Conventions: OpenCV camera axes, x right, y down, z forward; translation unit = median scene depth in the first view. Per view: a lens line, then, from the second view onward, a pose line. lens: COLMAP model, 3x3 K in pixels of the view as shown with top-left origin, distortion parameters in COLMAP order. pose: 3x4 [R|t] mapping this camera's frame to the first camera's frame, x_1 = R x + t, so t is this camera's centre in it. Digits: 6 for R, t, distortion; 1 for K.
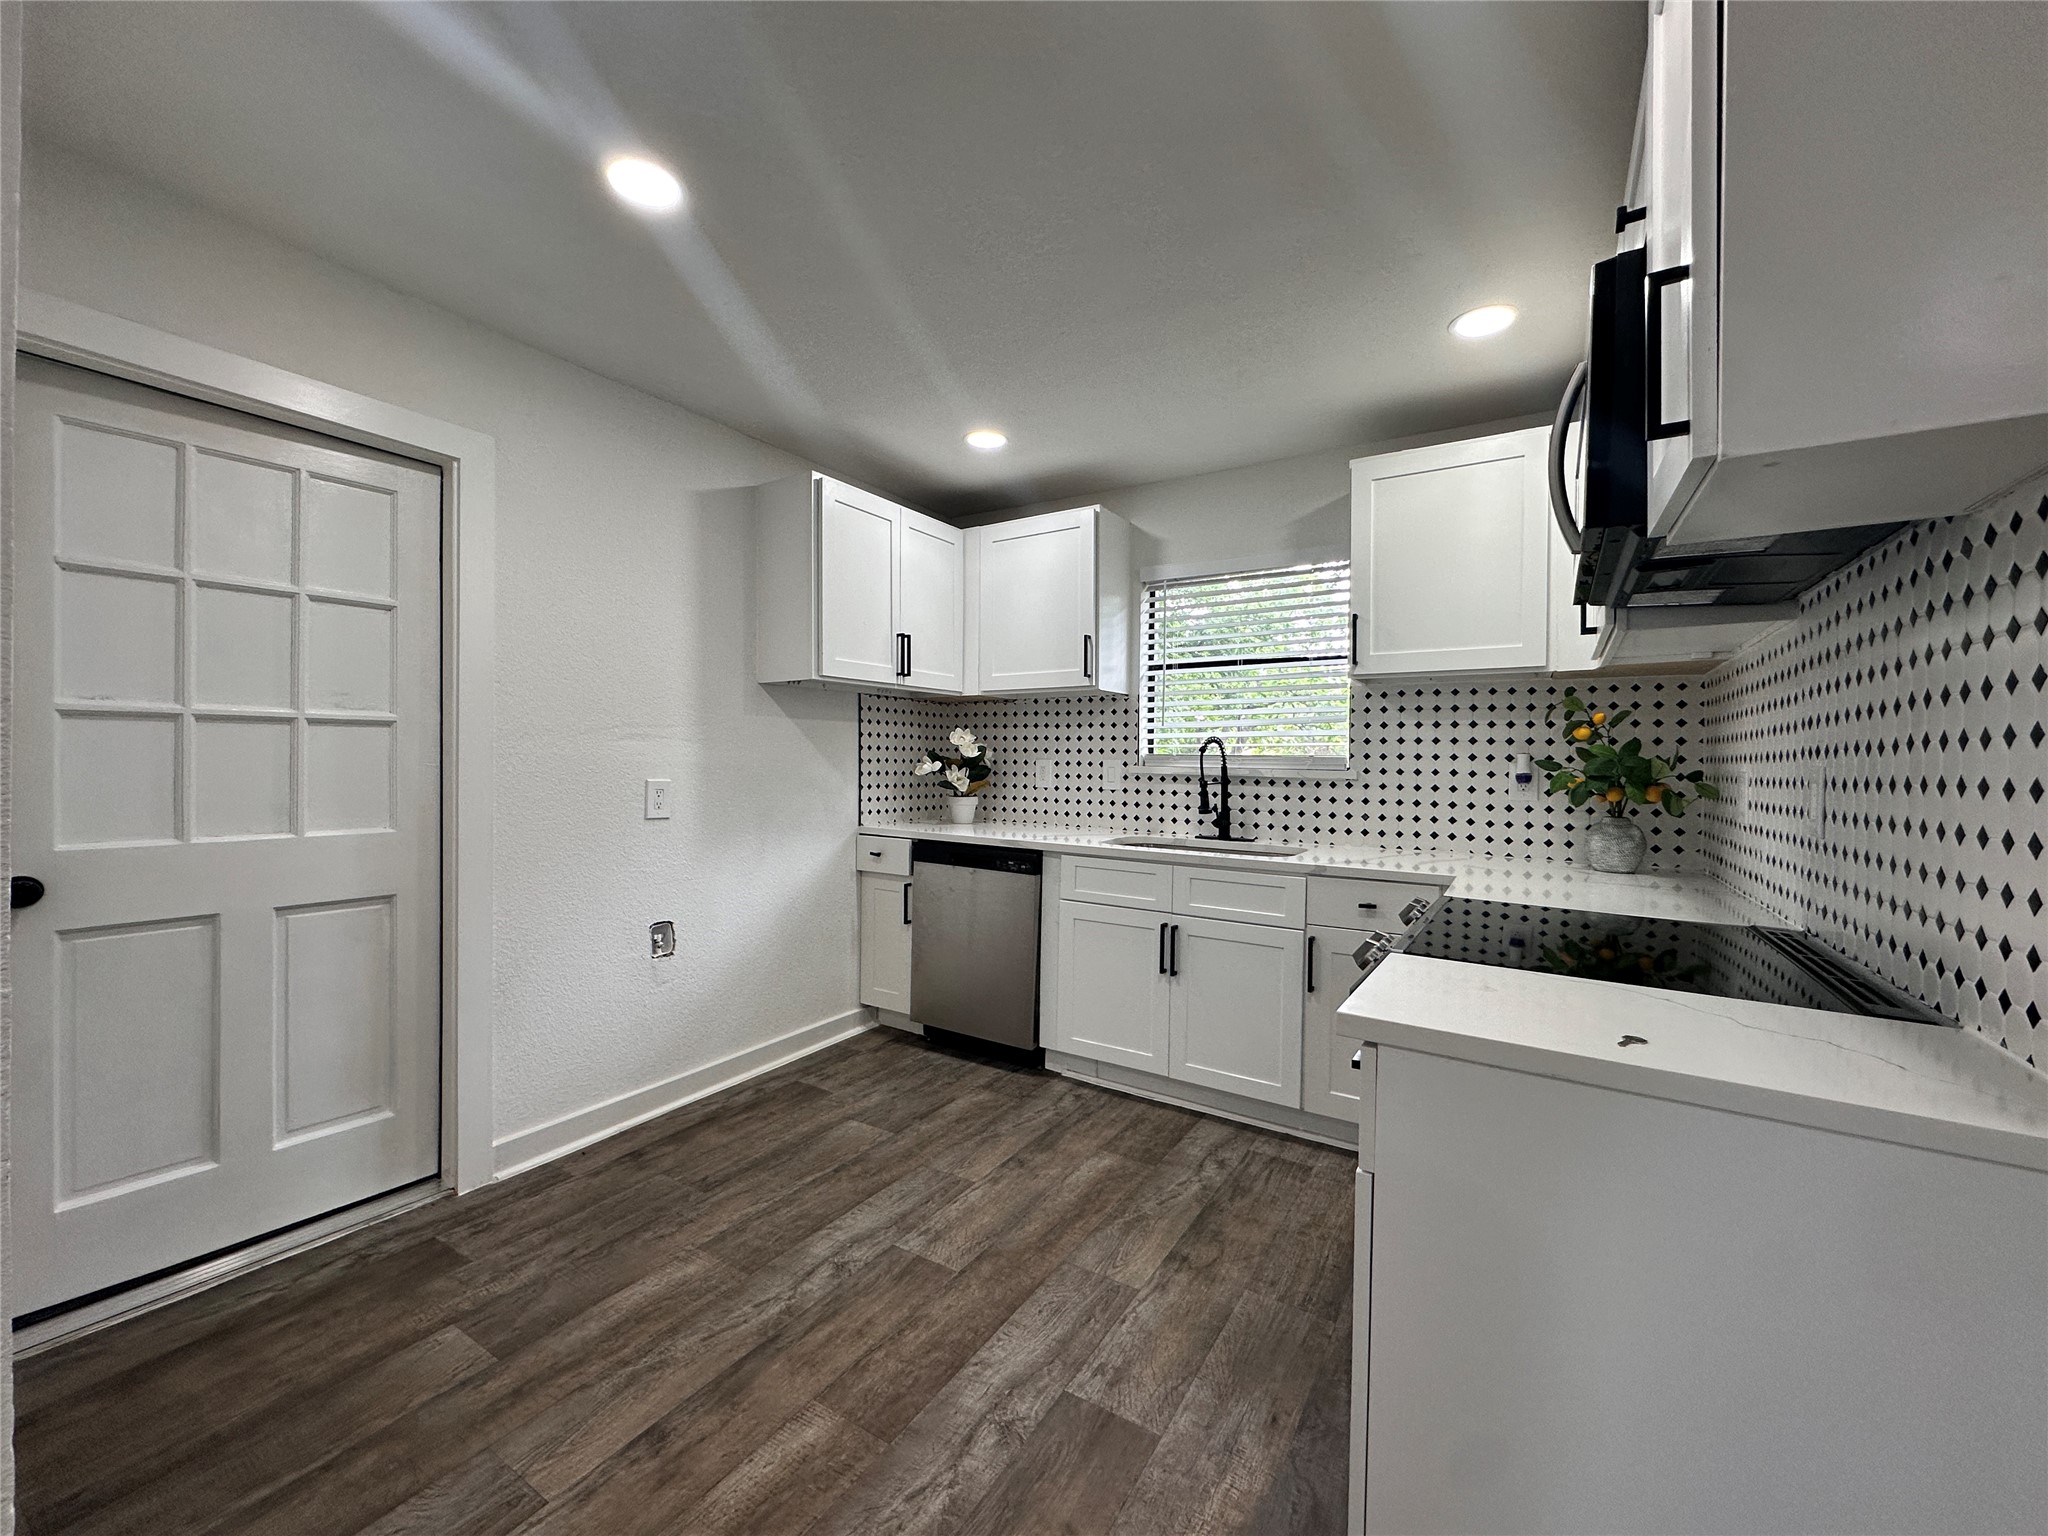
lens RADIAL K [[814.4, 0, 1021.5], [0, 814.4, 764.3], [0, 0, 1]] dist [0.001742, 0.001135]
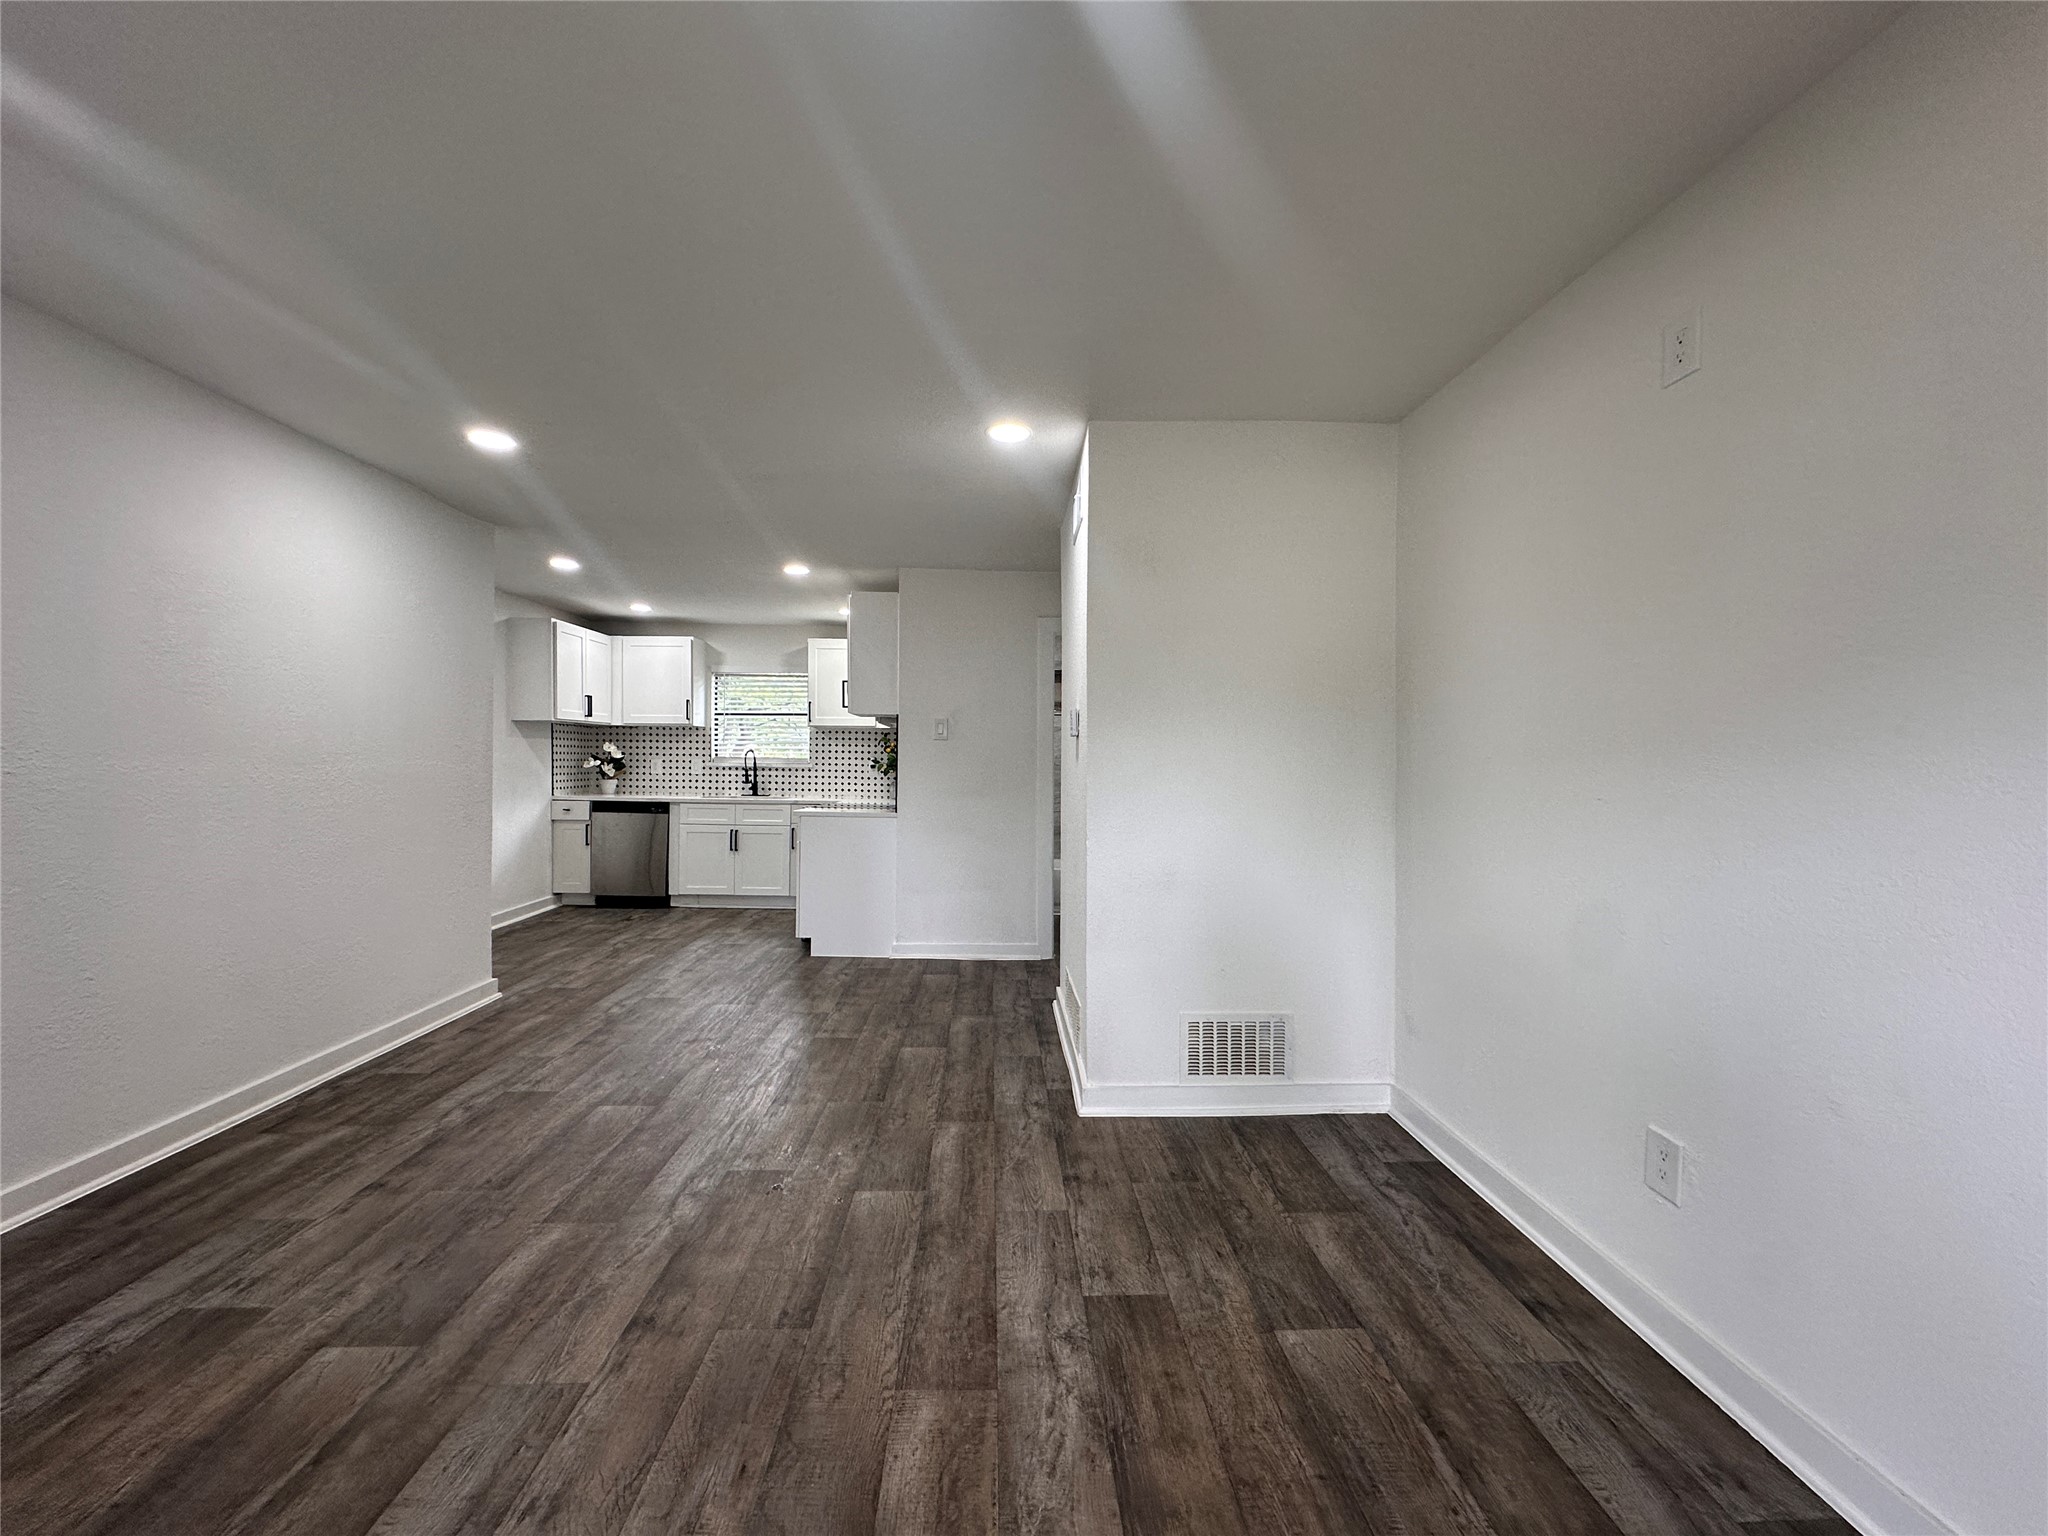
lens RADIAL K [[814.4, 0, 1024.8], [0, 814.4, 761.6], [0, 0, 1]] dist [0.001742, 0.001135]
pose [[0.820931, -0.003221, 0.571018, -0.402757], [0.001281, 0.999992, 0.003800, -0.006973], [-0.571026, -0.002388, 0.820928, -1.203172]]
